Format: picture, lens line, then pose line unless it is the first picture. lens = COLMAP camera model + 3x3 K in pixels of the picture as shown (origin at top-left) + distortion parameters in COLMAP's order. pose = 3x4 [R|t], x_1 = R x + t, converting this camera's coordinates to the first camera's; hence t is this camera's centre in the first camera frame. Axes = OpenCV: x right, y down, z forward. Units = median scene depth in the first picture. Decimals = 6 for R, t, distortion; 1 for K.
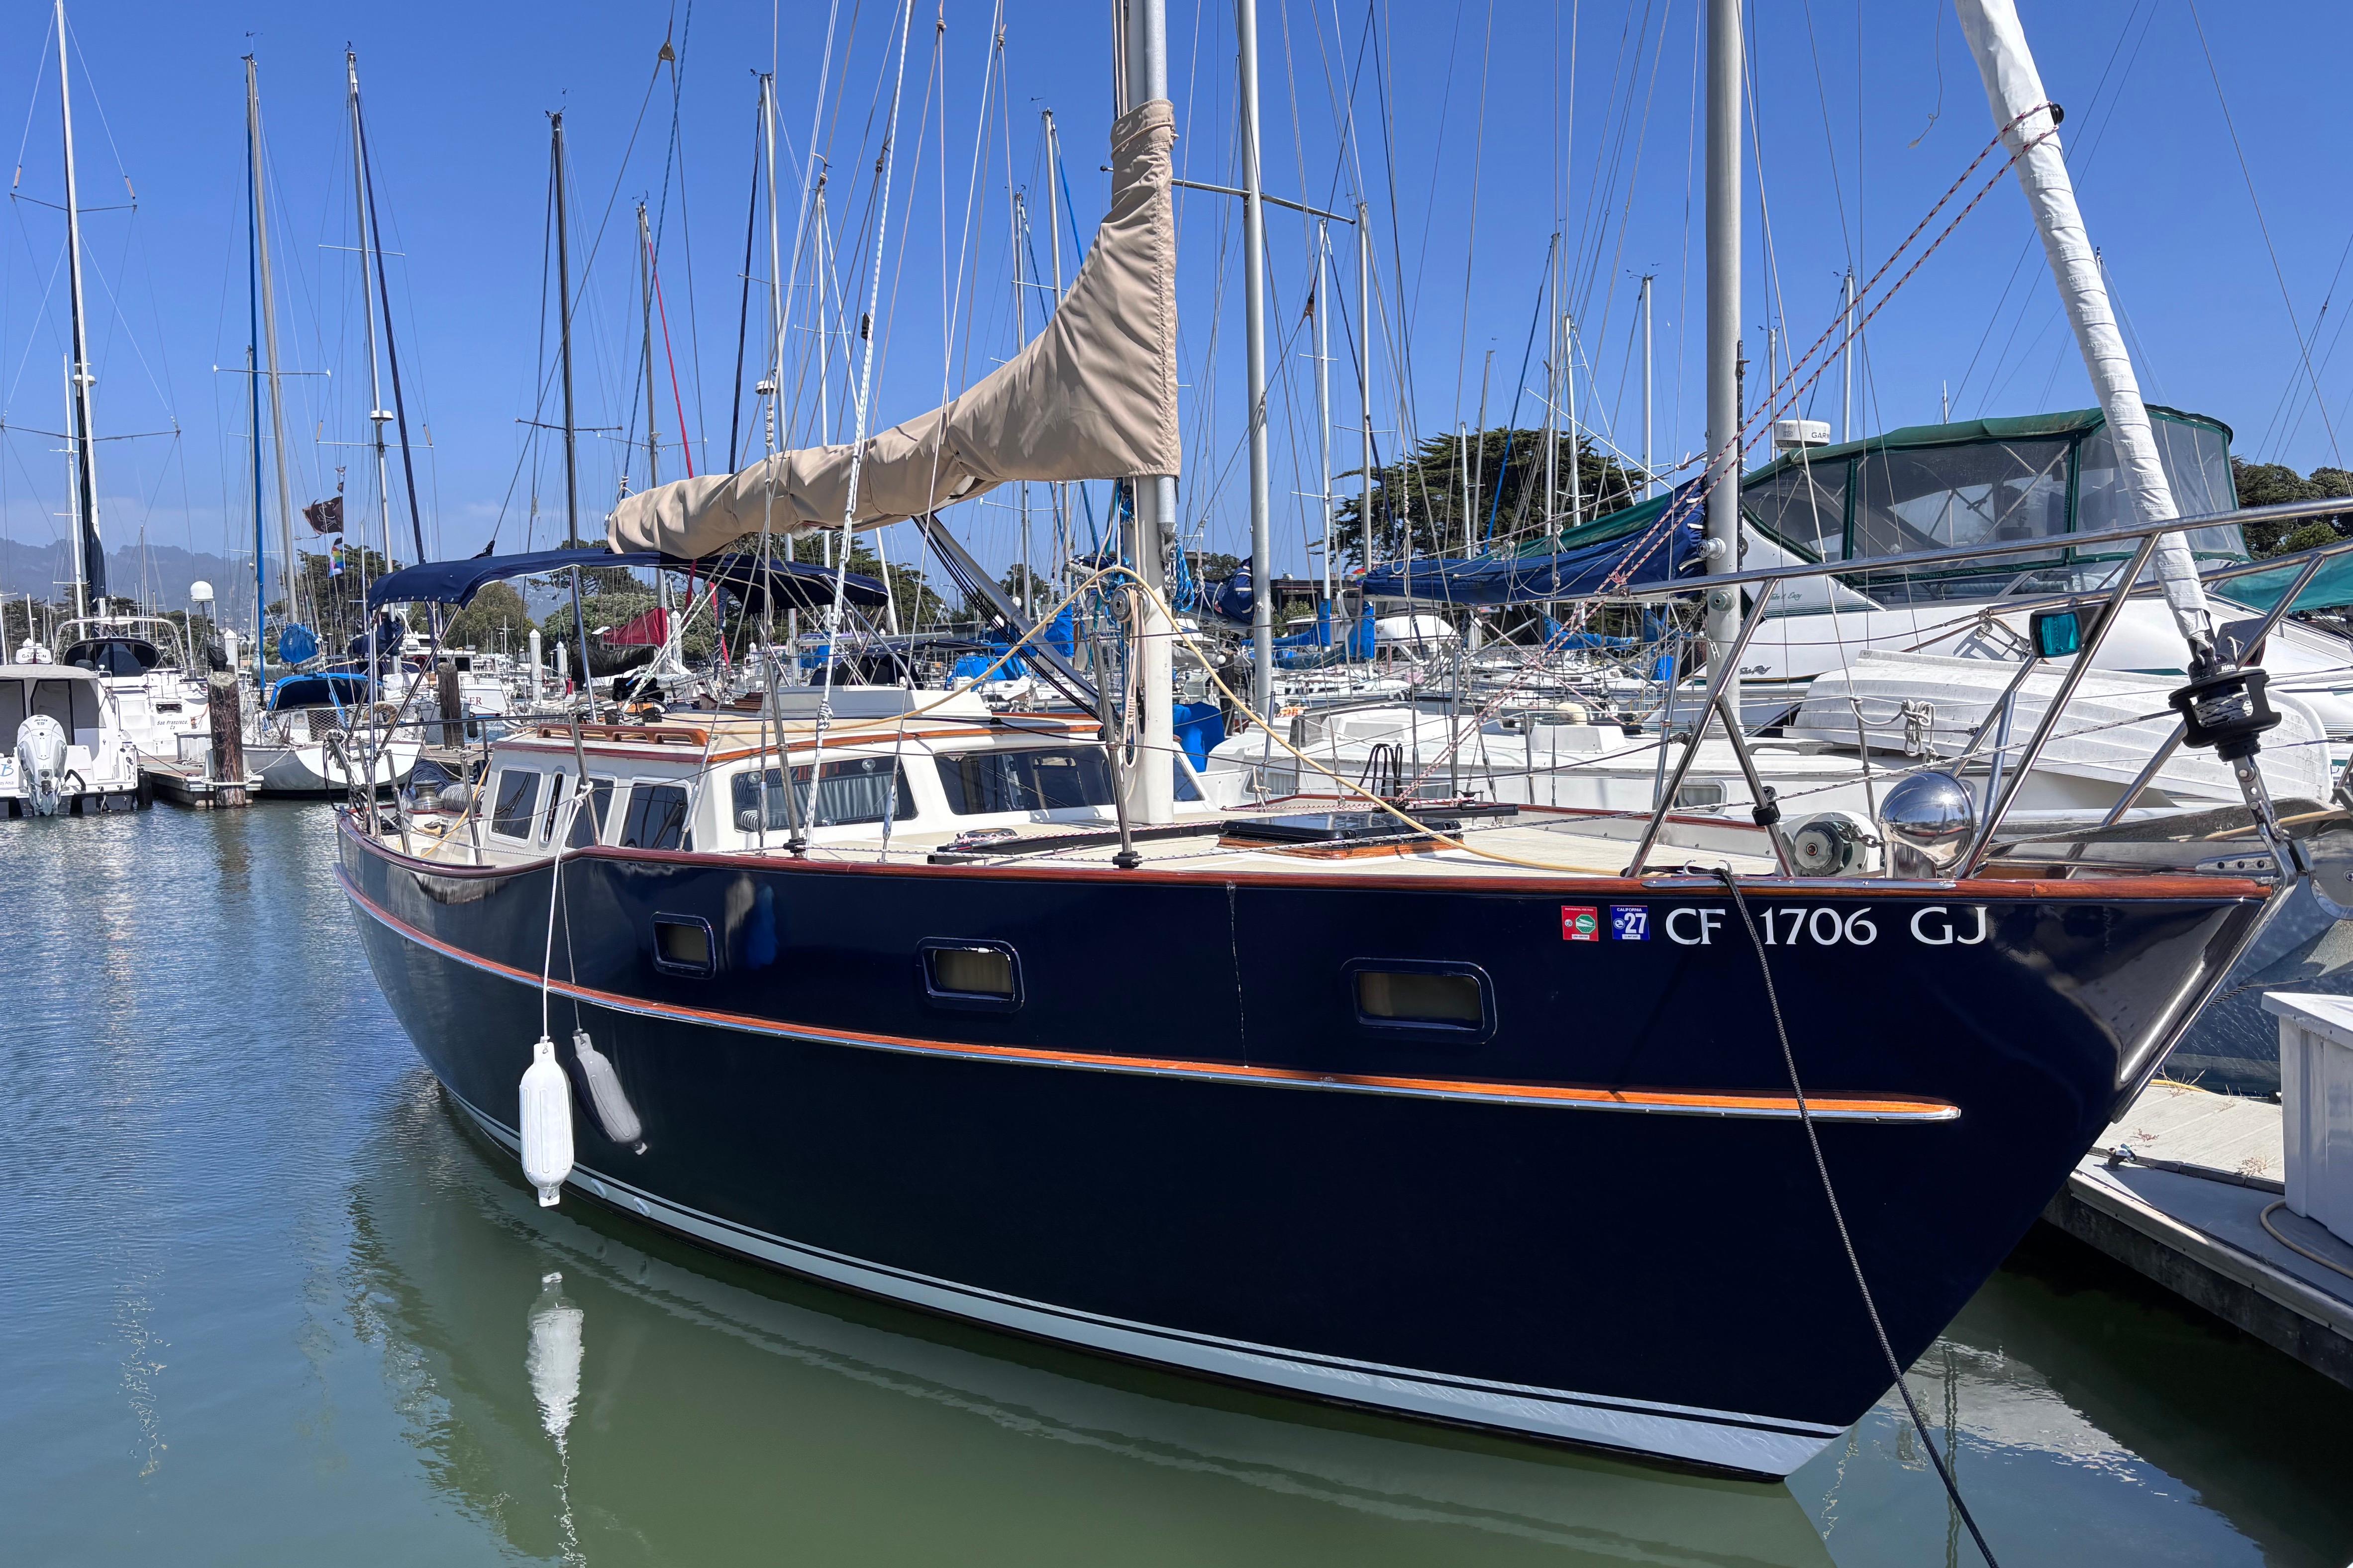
lens RADIAL K [[1811.2, 0, 1206.7], [0, 1811.2, 776.5], [0, 0, 1]] dist [0.061739, -0.079674]
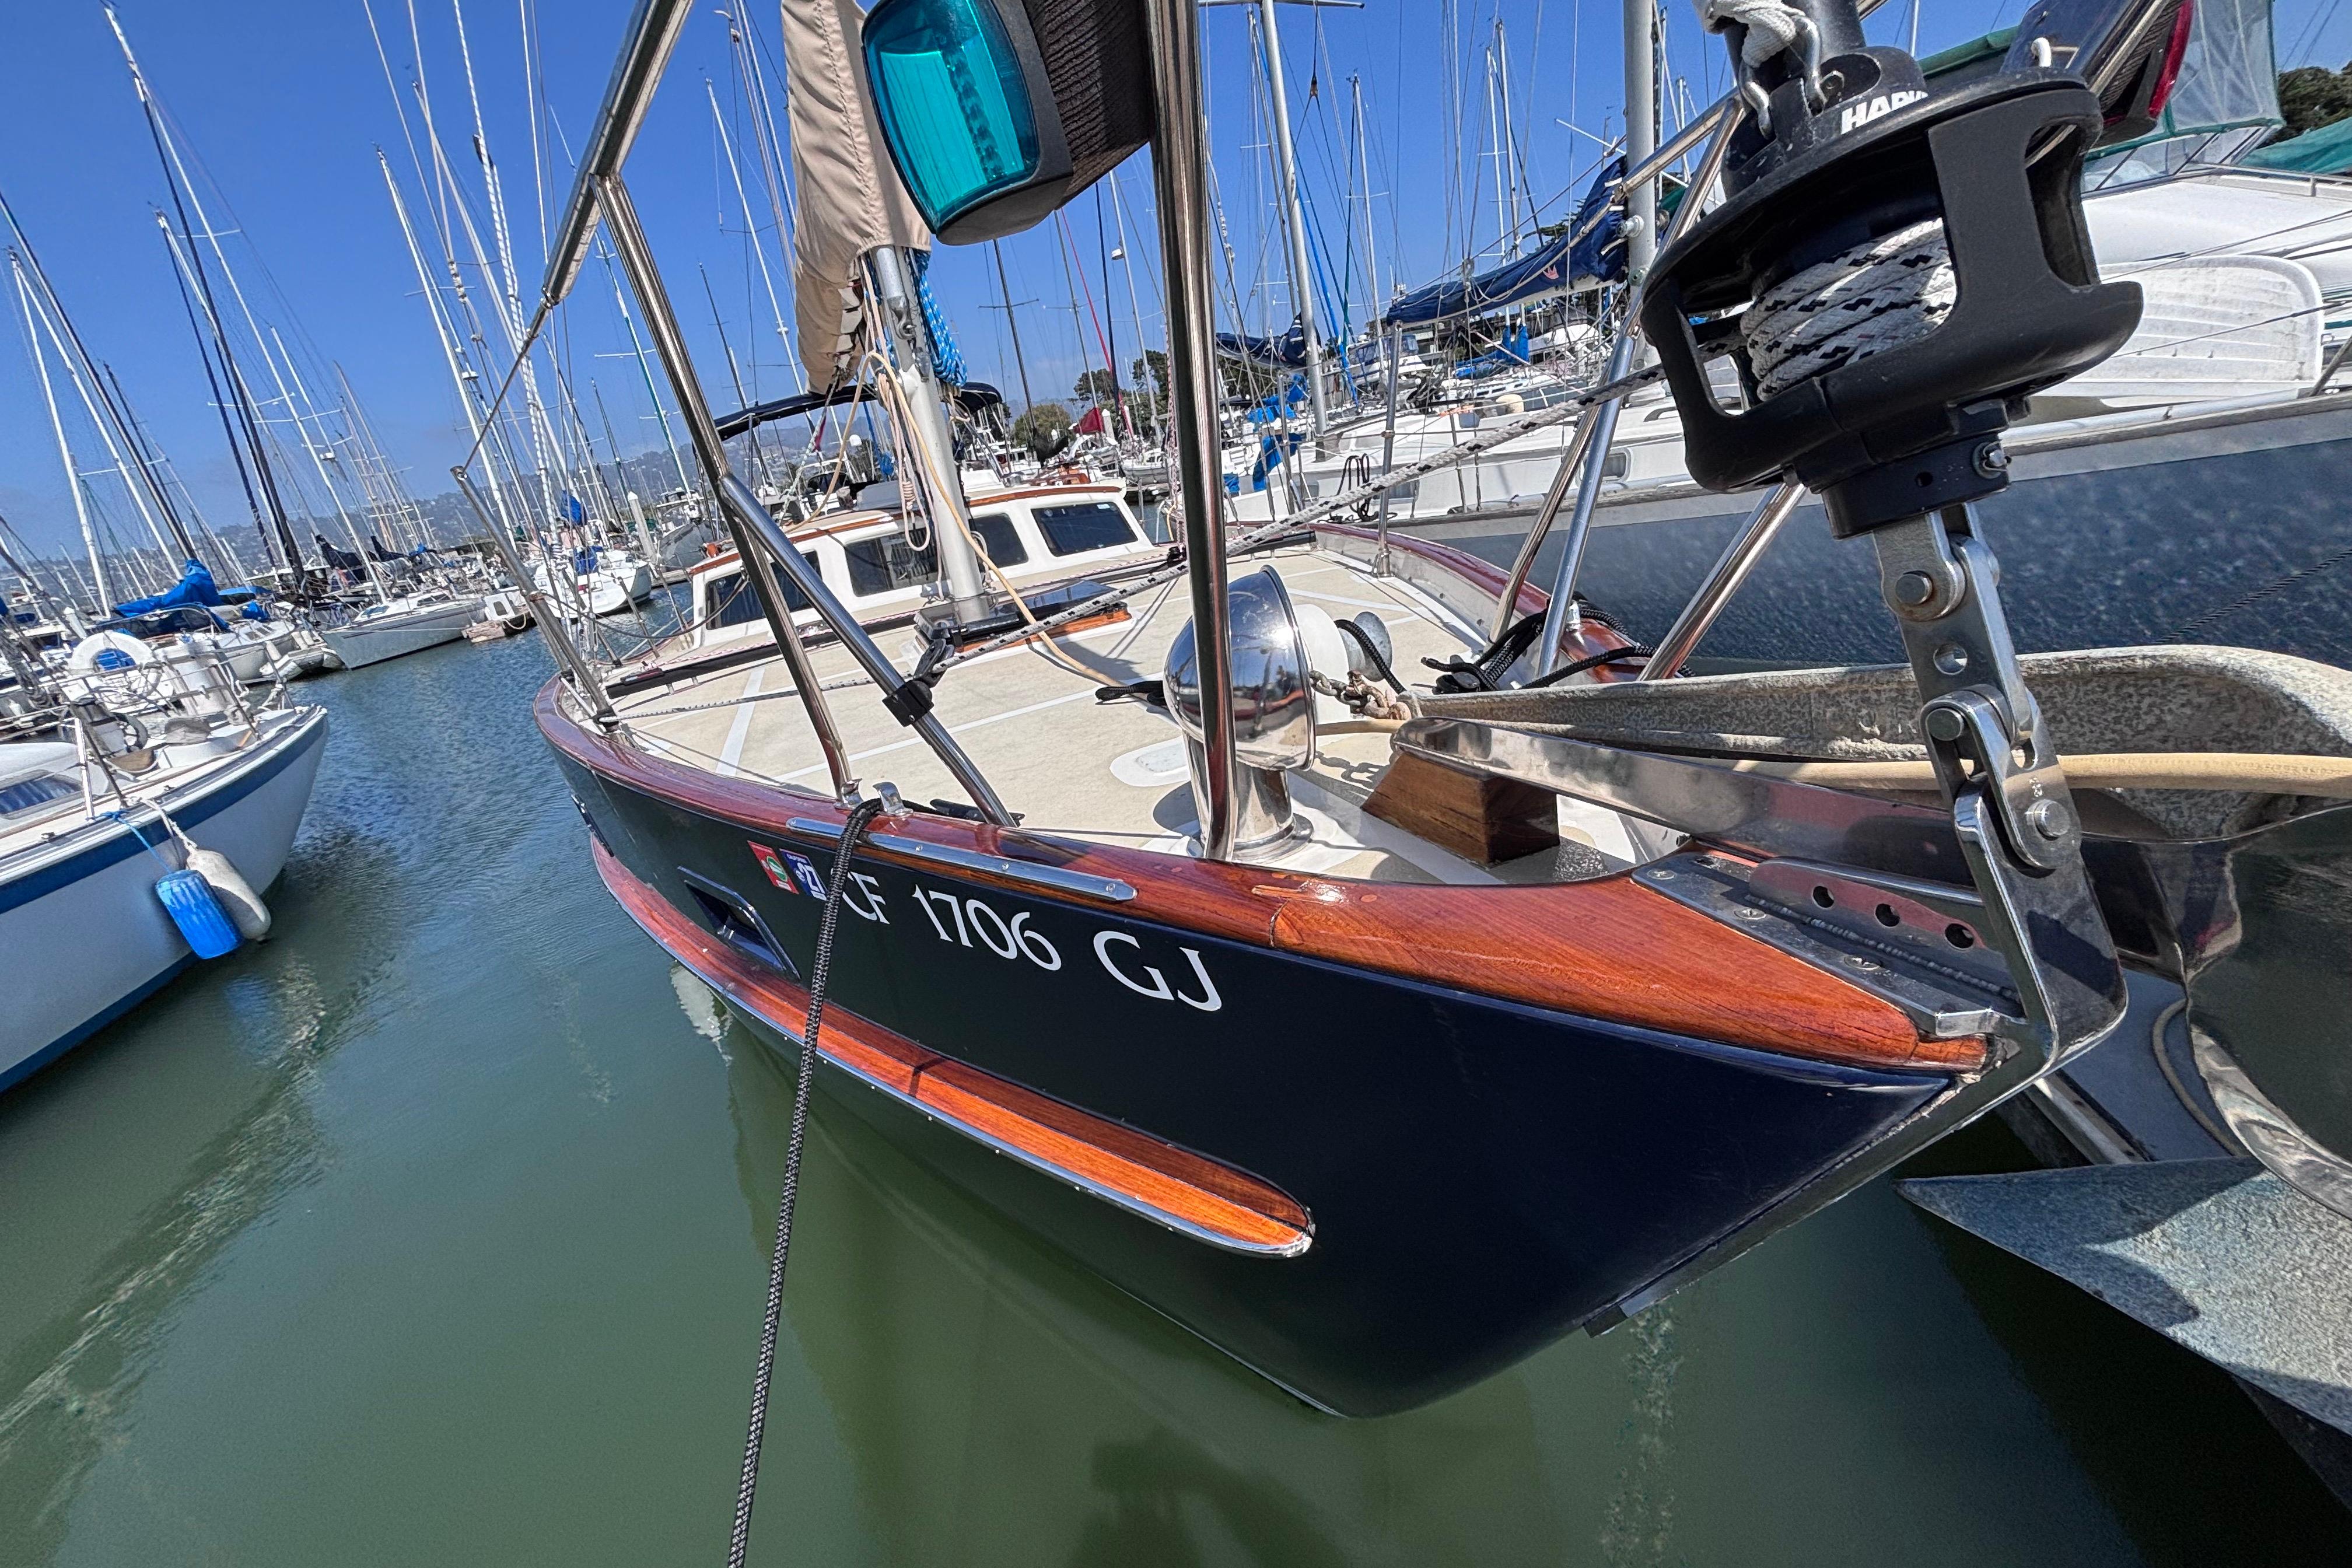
lens RADIAL K [[992.5, 0, 1176.0], [0, 992.5, 784.0], [0, 0, 1]] dist [0.001988, 0.000142]
pose [[0.951781, -0.055306, -0.301752, 0.273168], [0.142553, 0.950704, 0.275392, -0.014317], [0.271646, -0.305129, 0.912746, 0.449388]]
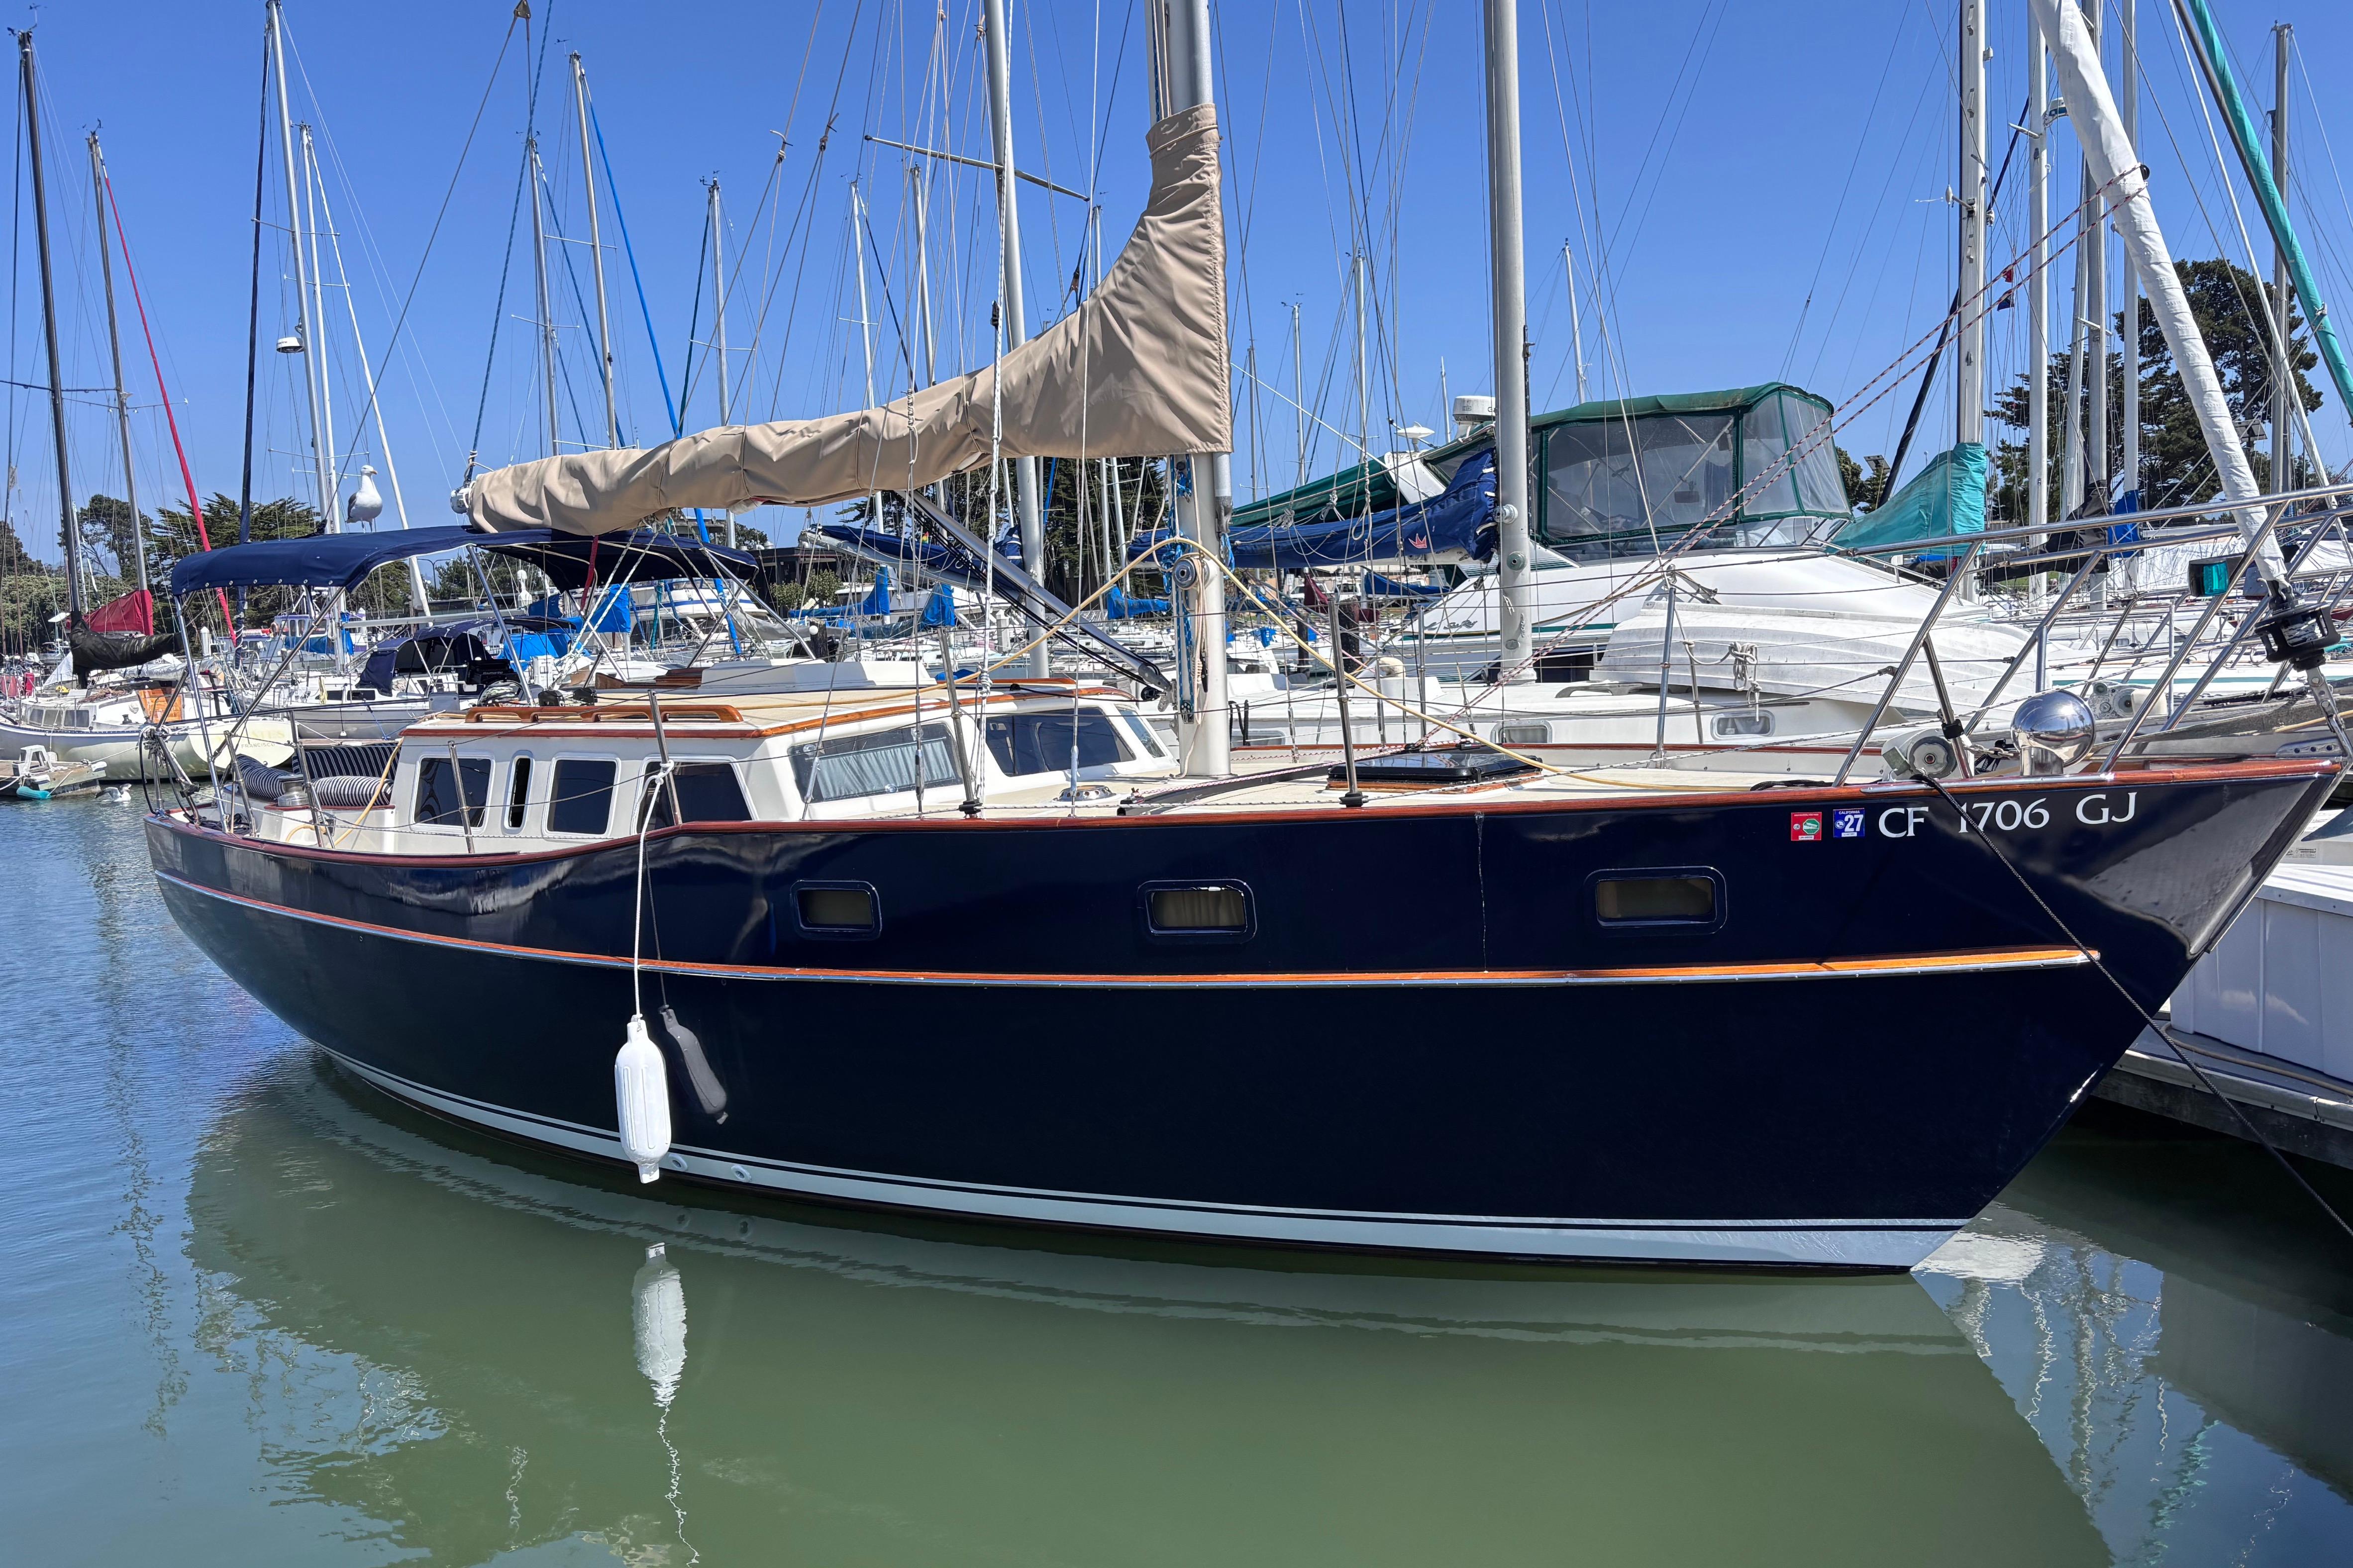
lens RADIAL K [[1811.2, 0, 1206.7], [0, 1811.2, 776.5], [0, 0, 1]] dist [0.061739, -0.079674]
pose [[0.967048, -0.047759, 0.250075, -0.306957], [0.043007, 0.998776, 0.024437, 0.000506], [-0.250936, -0.012877, 0.967918, -0.049270]]
